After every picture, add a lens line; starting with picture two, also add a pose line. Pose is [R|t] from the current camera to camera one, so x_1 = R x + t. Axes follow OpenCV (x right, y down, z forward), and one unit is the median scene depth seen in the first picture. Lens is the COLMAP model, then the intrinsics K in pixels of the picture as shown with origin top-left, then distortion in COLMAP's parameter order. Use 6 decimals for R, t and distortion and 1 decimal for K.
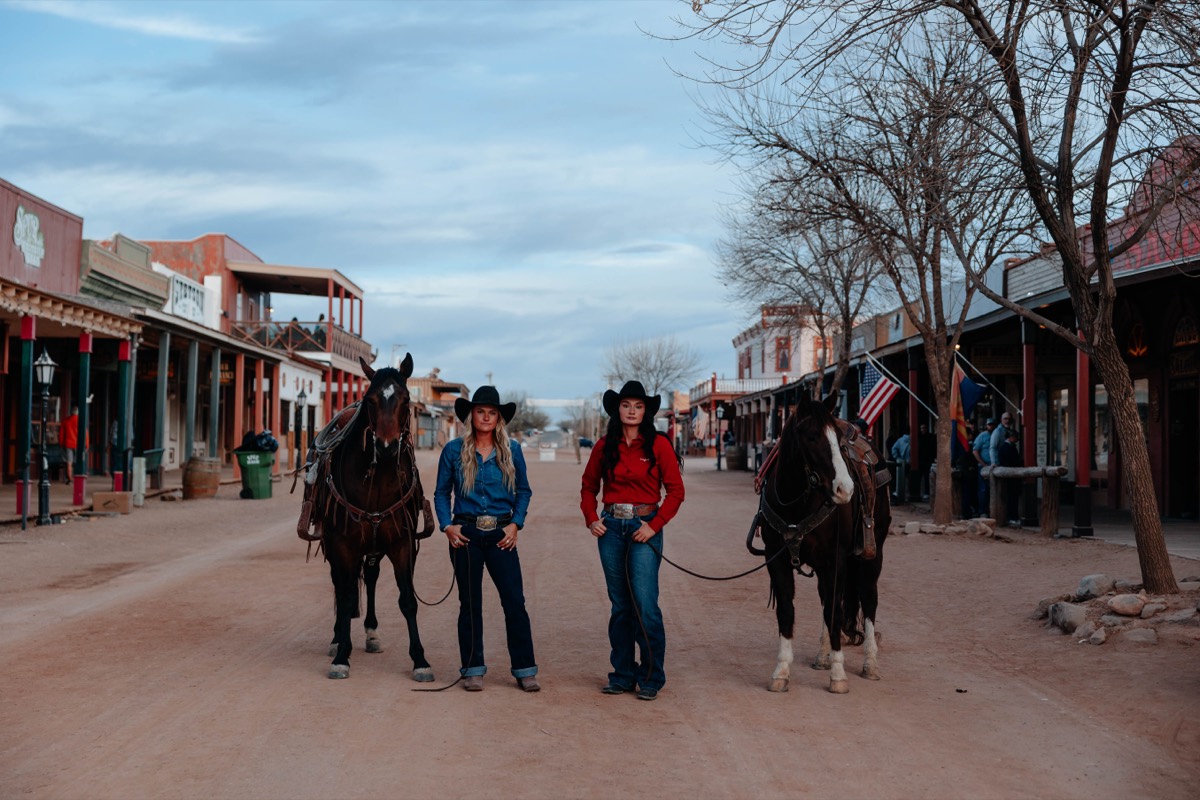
lens RADIAL K [[1726.8, 0, 600.0], [0, 1726.8, 400.0], [0, 0, 1]] dist [0.031775, 0.048656]
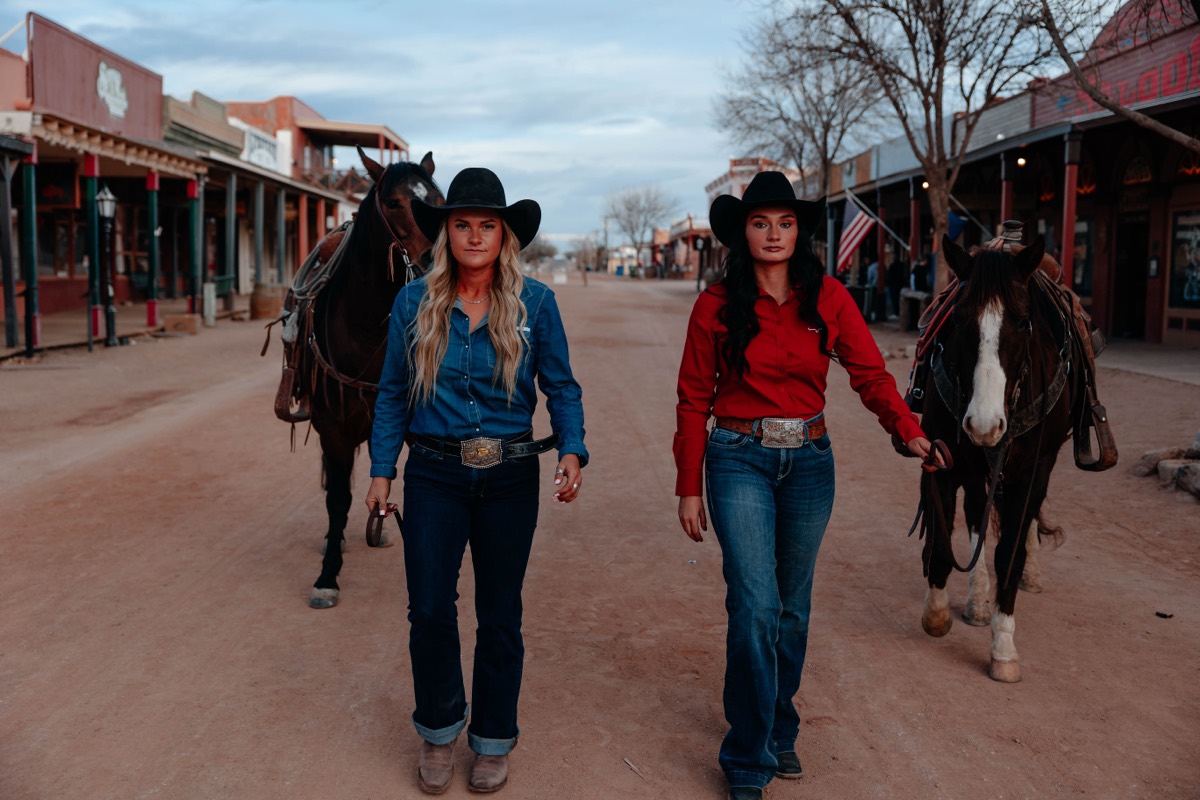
lens RADIAL K [[1304.5, 0, 600.0], [0, 1304.5, 400.0], [0, 0, 1]] dist [-0.010756, 0.006724]
pose [[0.999995, -0.000891, 0.003054, -0.010066], [0.000501, 0.992131, 0.125205, 0.001696], [-0.003142, -0.125203, 0.992126, 0.129297]]
